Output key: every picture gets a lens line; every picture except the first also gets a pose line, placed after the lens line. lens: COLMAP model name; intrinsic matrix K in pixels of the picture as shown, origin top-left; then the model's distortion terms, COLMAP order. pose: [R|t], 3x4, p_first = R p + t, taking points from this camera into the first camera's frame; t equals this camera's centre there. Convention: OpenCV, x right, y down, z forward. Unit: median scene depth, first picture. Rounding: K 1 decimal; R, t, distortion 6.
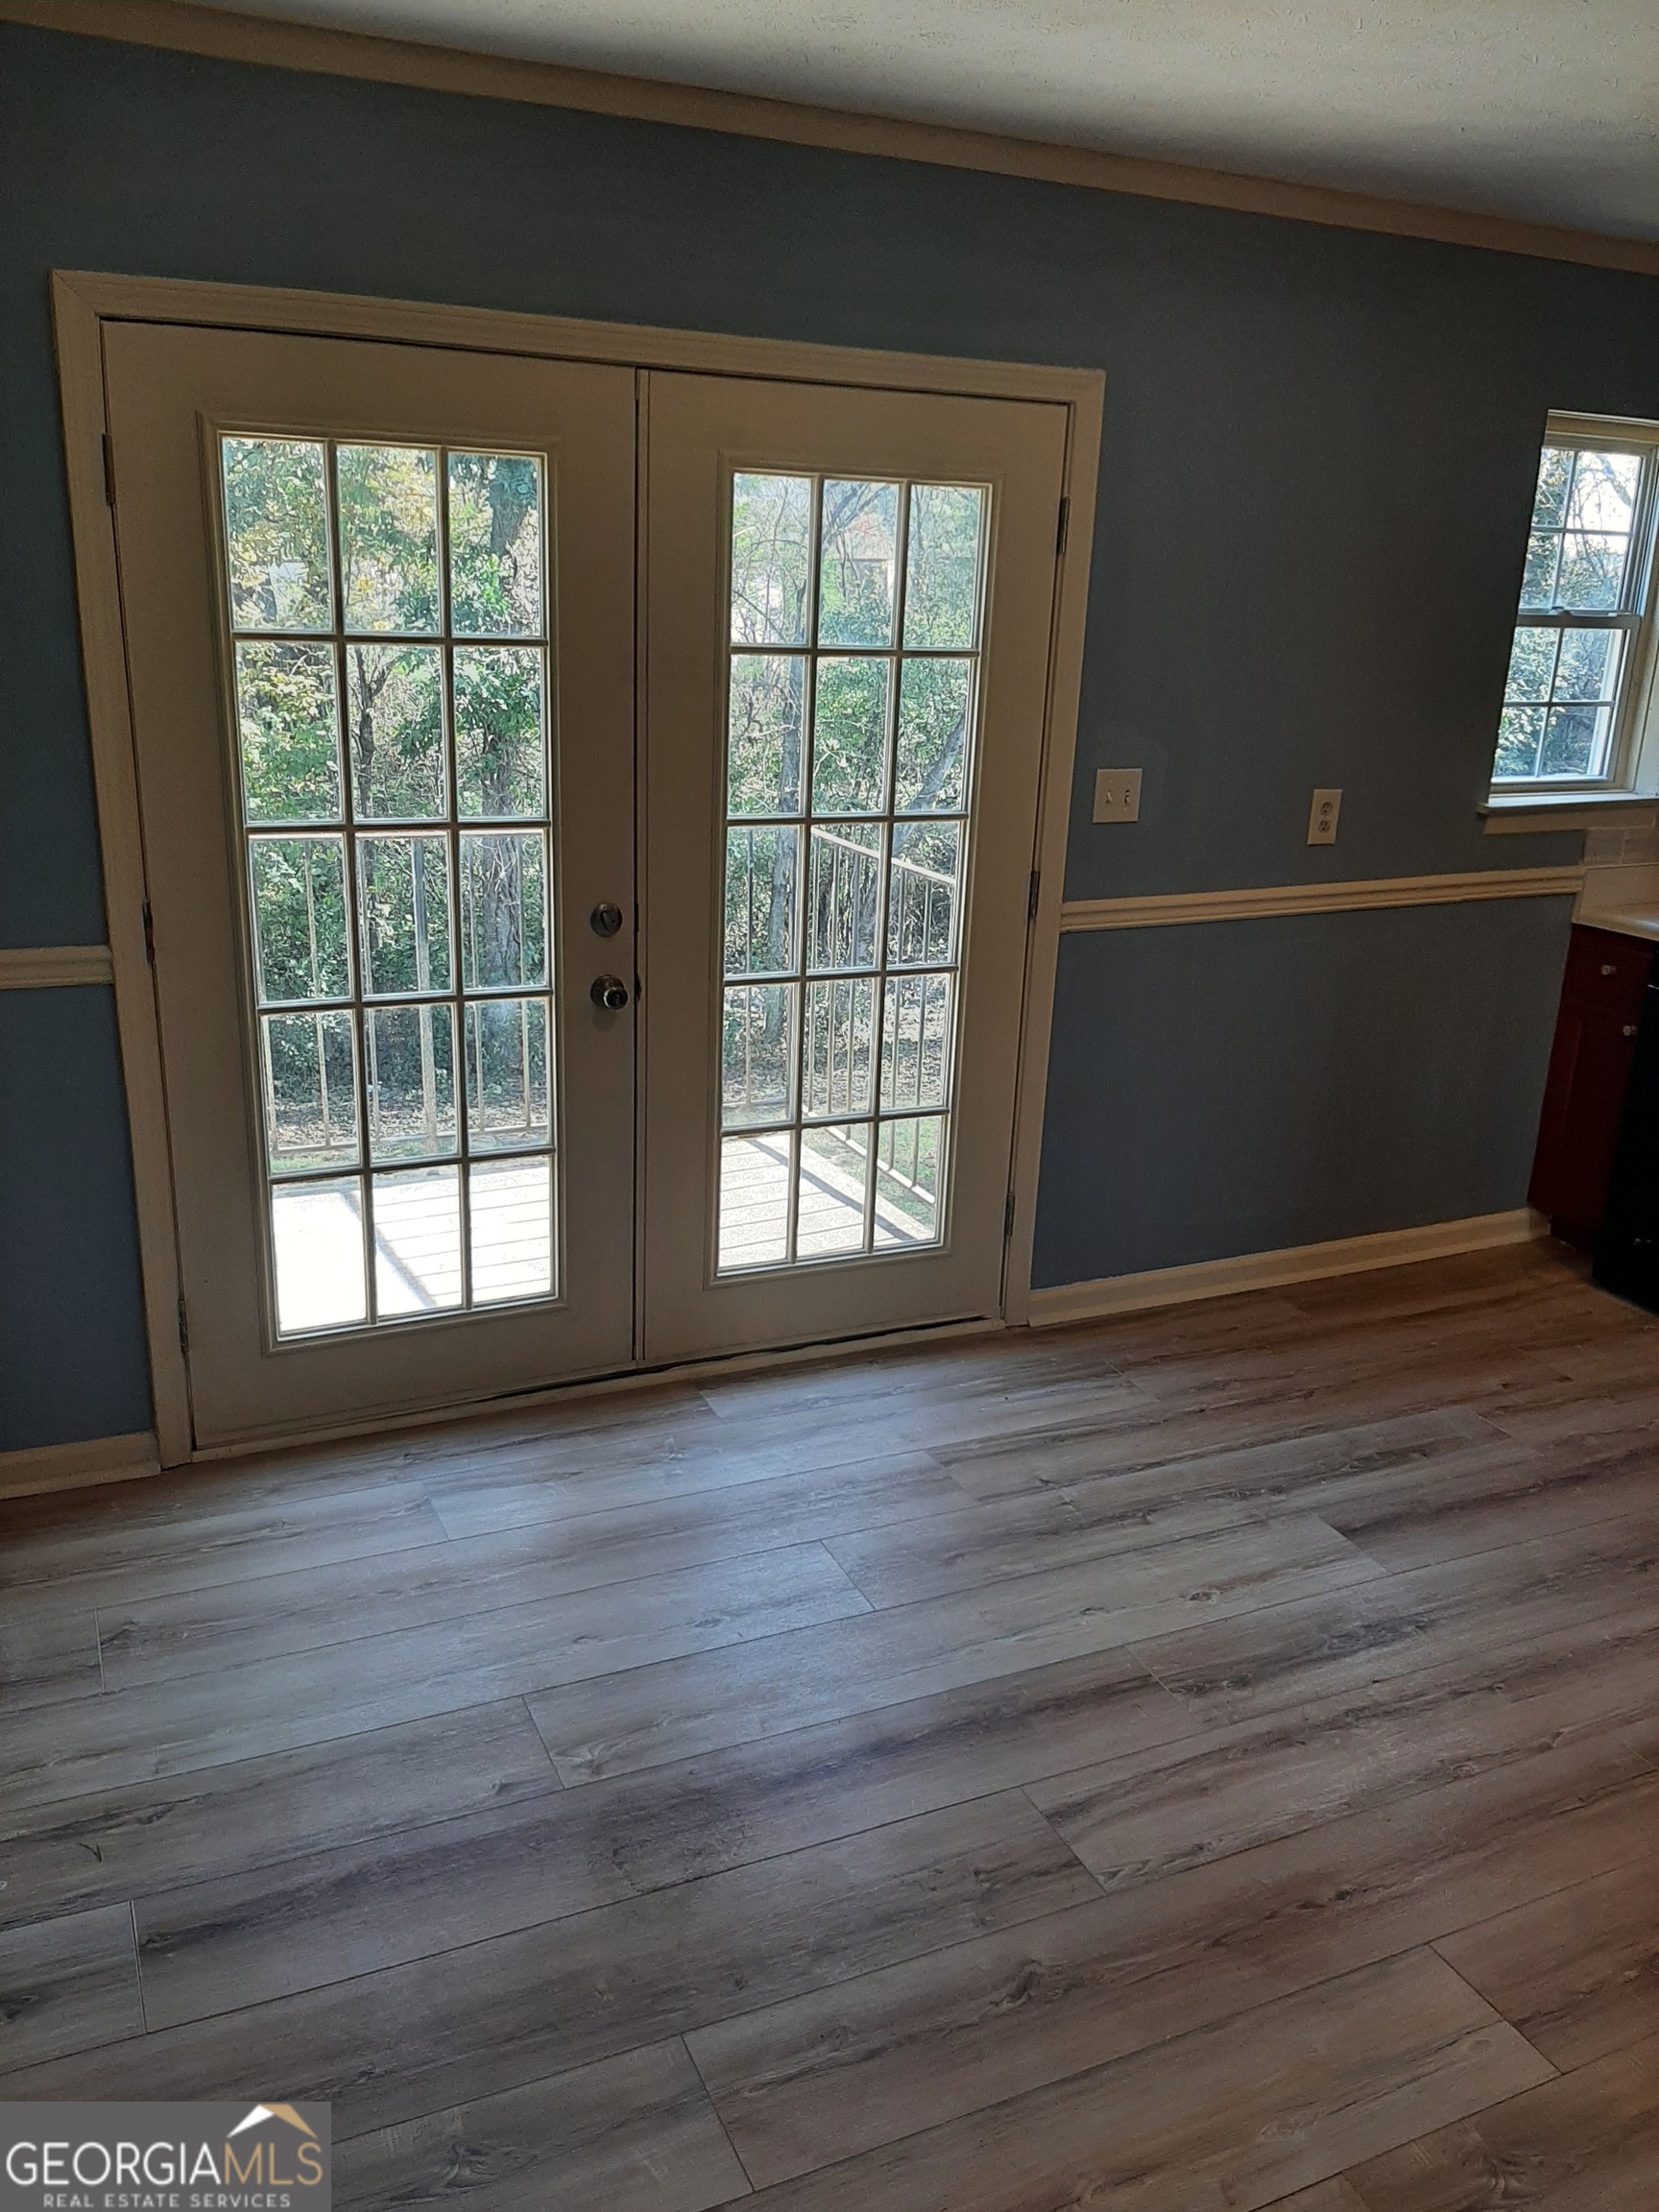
lens RADIAL K [[1711.1, 0, 840.4], [0, 1711.1, 1117.6], [0, 0, 1]] dist [0.092921, -0.195792]
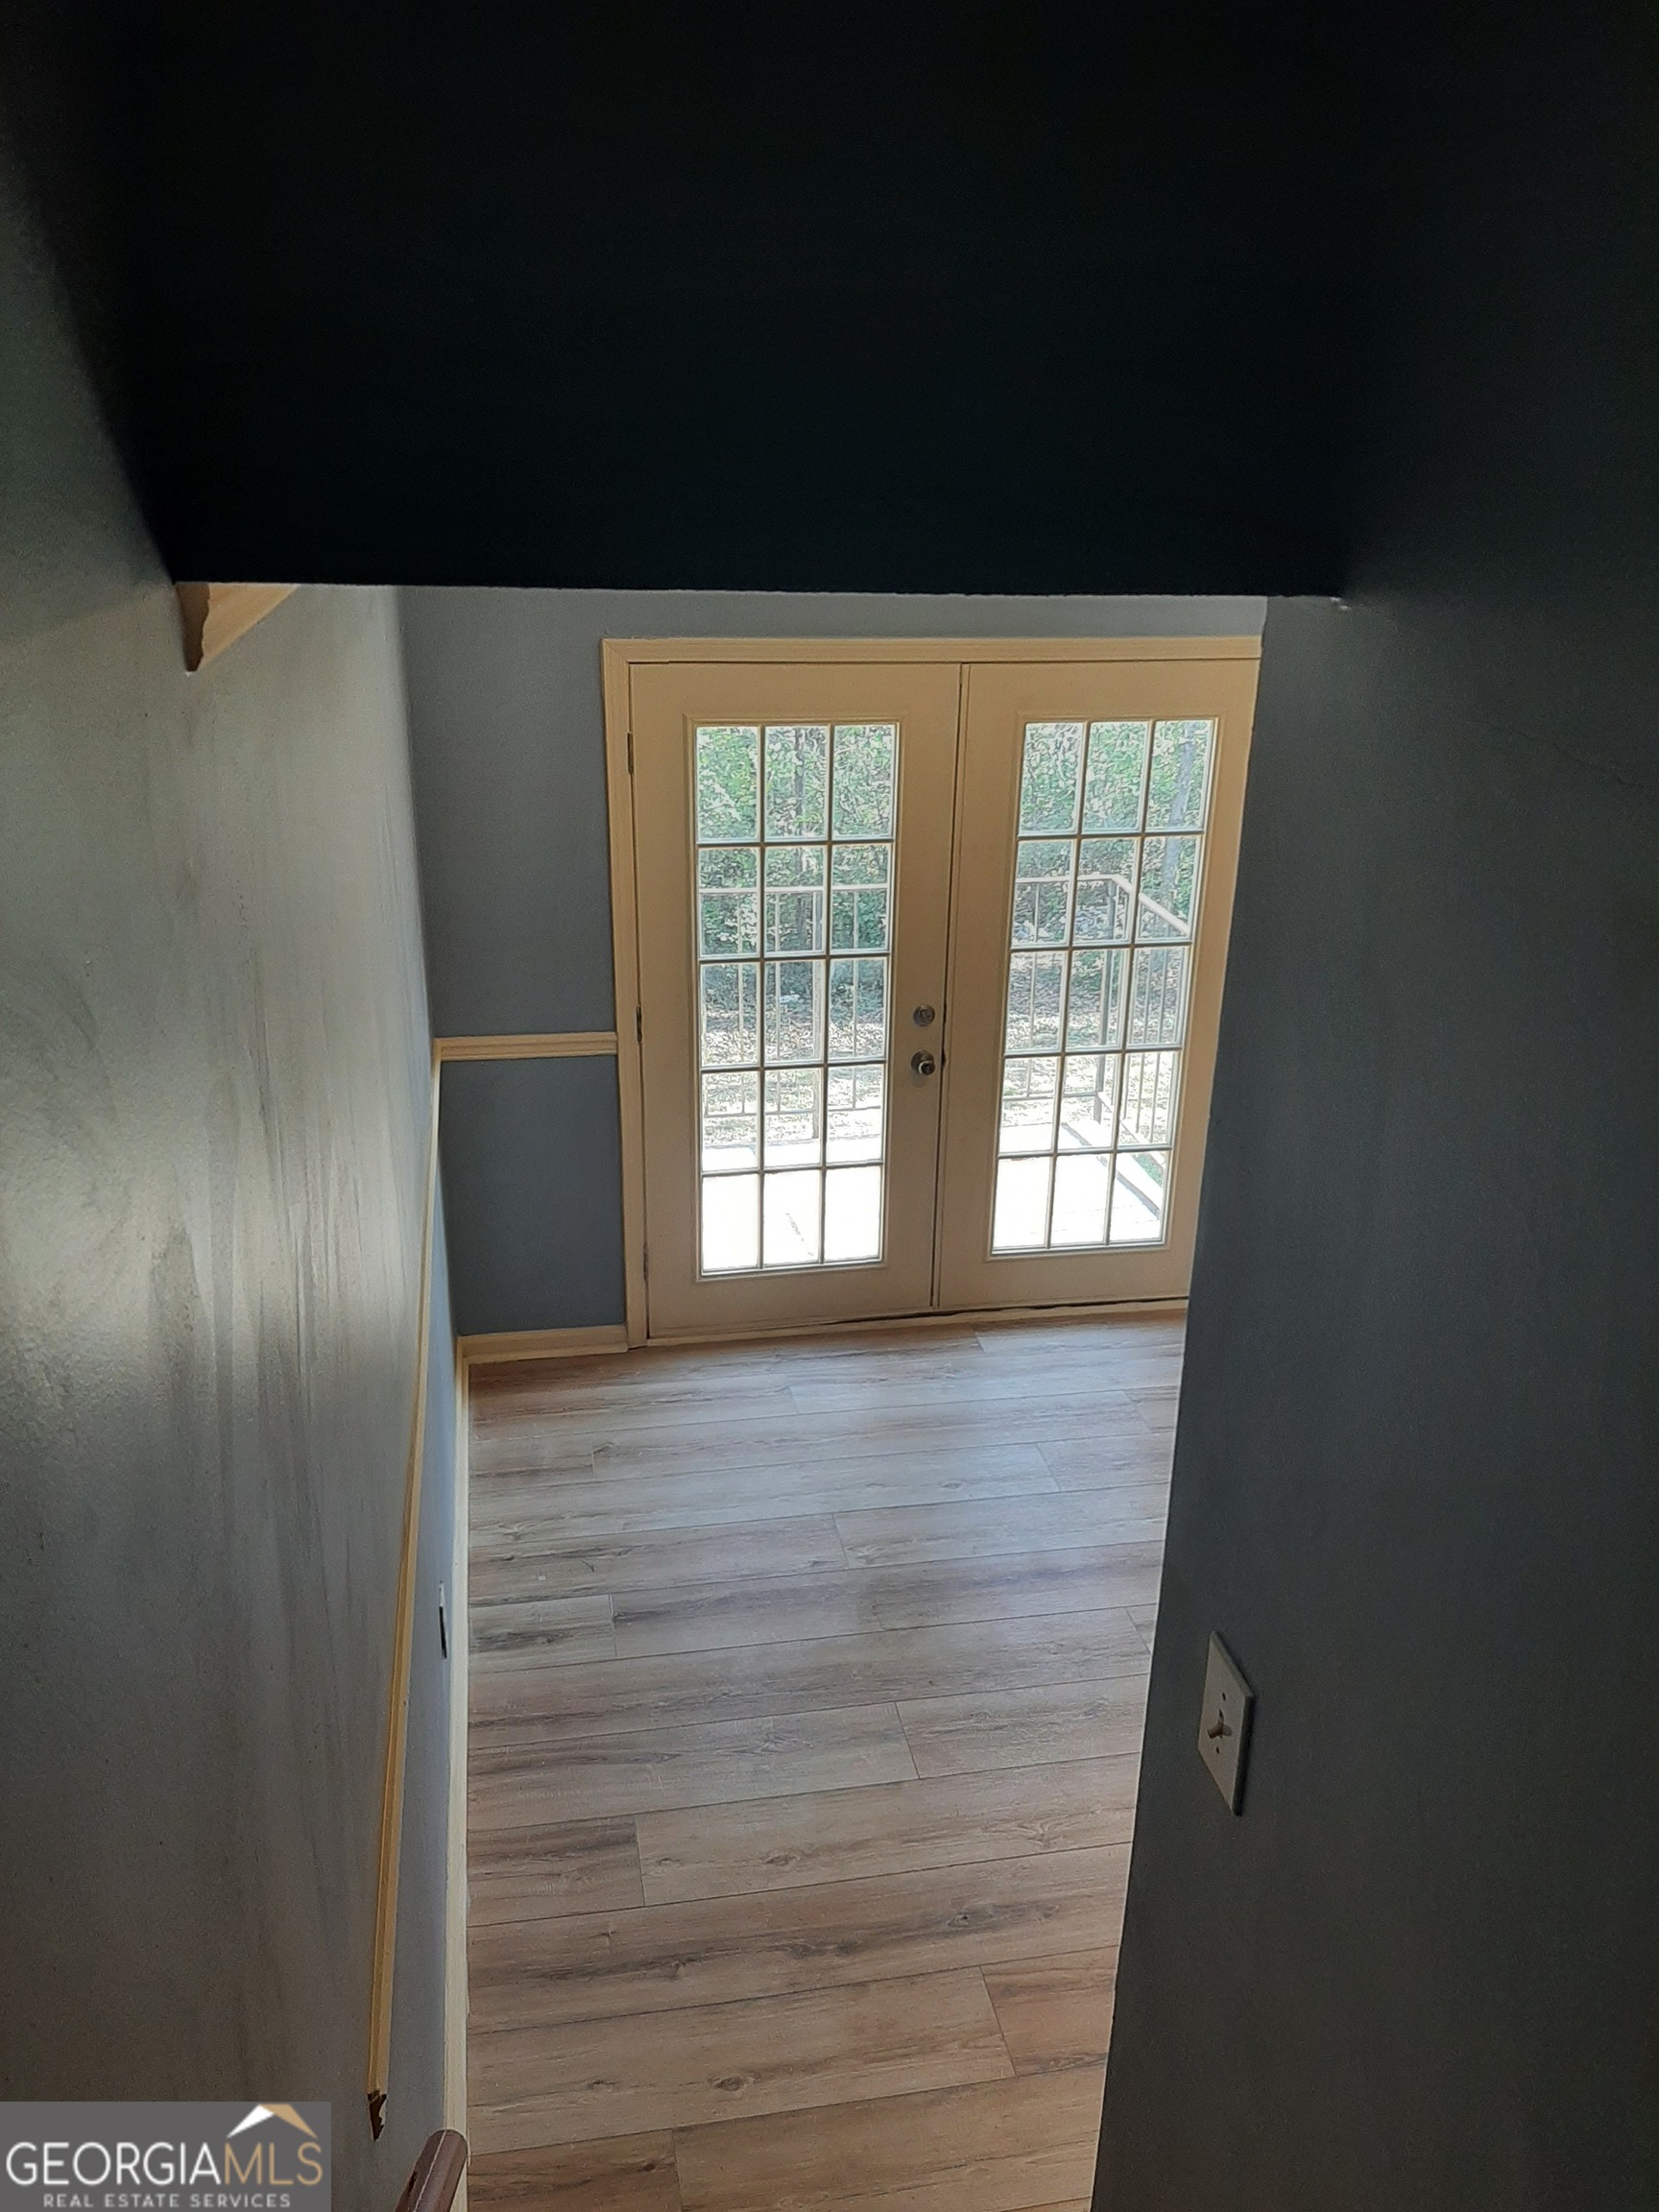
lens RADIAL K [[1711.1, 0, 840.4], [0, 1711.1, 1117.6], [0, 0, 1]] dist [0.092921, -0.195792]
pose [[0.970057, 0.071181, -0.232213, 0.156616], [-0.055847, 0.995843, 0.071959, -0.141449], [0.236370, -0.056836, 0.969999, -0.501244]]
